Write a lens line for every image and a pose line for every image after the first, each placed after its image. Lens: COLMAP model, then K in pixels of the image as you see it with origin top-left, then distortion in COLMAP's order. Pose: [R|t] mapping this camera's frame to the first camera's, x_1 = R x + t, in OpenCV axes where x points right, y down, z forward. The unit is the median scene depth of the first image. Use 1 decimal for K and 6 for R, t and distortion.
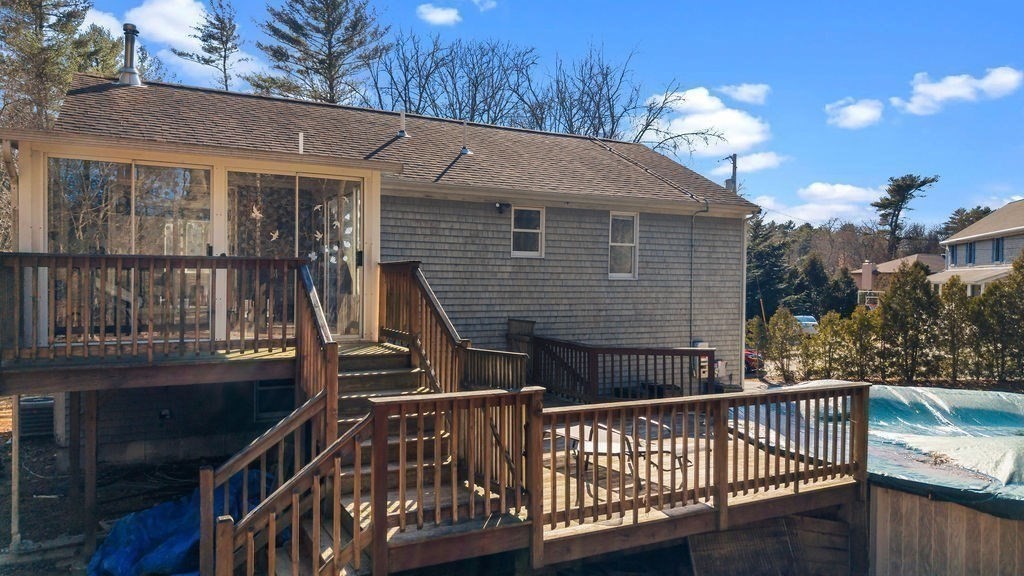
lens RADIAL K [[688.5, 0, 501.2], [0, 688.5, 291.0], [0, 0, 1]] dist [0.021658, -0.018239]
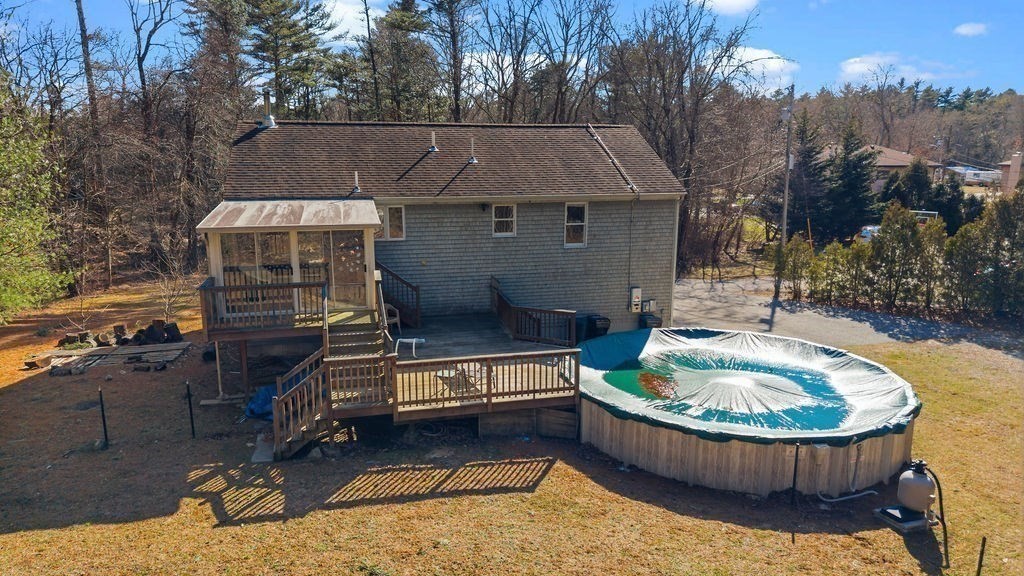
lens RADIAL K [[688.5, 0, 519.0], [0, 688.5, 284.8], [0, 0, 1]] dist [0.021658, -0.018239]
pose [[0.976344, 0.034420, -0.213465, 0.568944], [0.004785, 0.983567, 0.180480, -0.311201], [0.216169, -0.177232, 0.960135, -0.709996]]
